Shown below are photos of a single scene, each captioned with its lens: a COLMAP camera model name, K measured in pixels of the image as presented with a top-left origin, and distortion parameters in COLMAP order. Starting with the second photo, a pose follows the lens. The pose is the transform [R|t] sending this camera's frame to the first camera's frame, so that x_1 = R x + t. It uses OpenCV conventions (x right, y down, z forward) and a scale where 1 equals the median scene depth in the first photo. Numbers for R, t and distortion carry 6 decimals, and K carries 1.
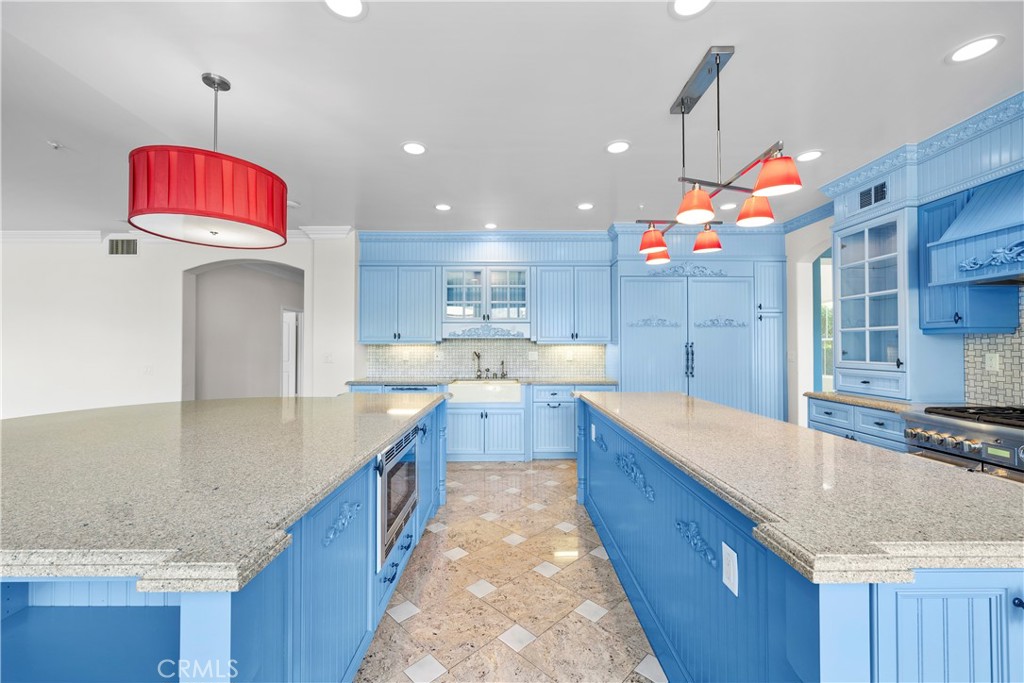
lens RADIAL K [[416.2, 0, 512.7], [0, 416.2, 339.9], [0, 0, 1]] dist [0.000372, -0.000152]
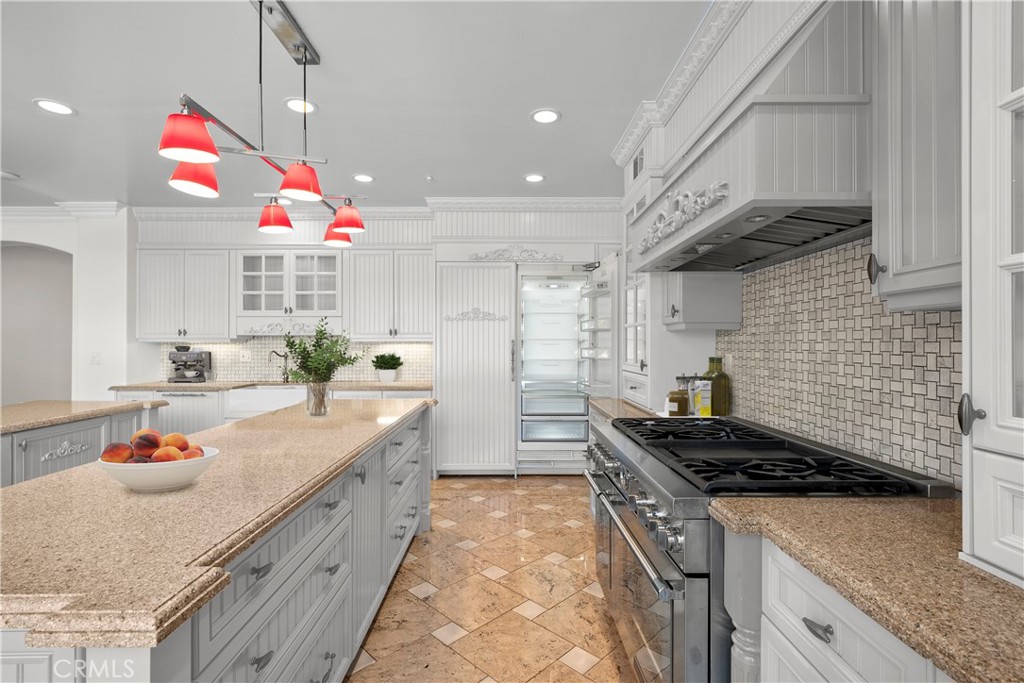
lens RADIAL K [[492.1, 0, 511.0], [0, 492.1, 344.6], [0, 0, 1]] dist [0.003616, 0.000170]
pose [[0.999976, 0.000351, -0.006893, 0.393942], [-0.000243, 0.999878, 0.015650, -0.000564], [0.006897, -0.015648, 0.999854, 0.003127]]
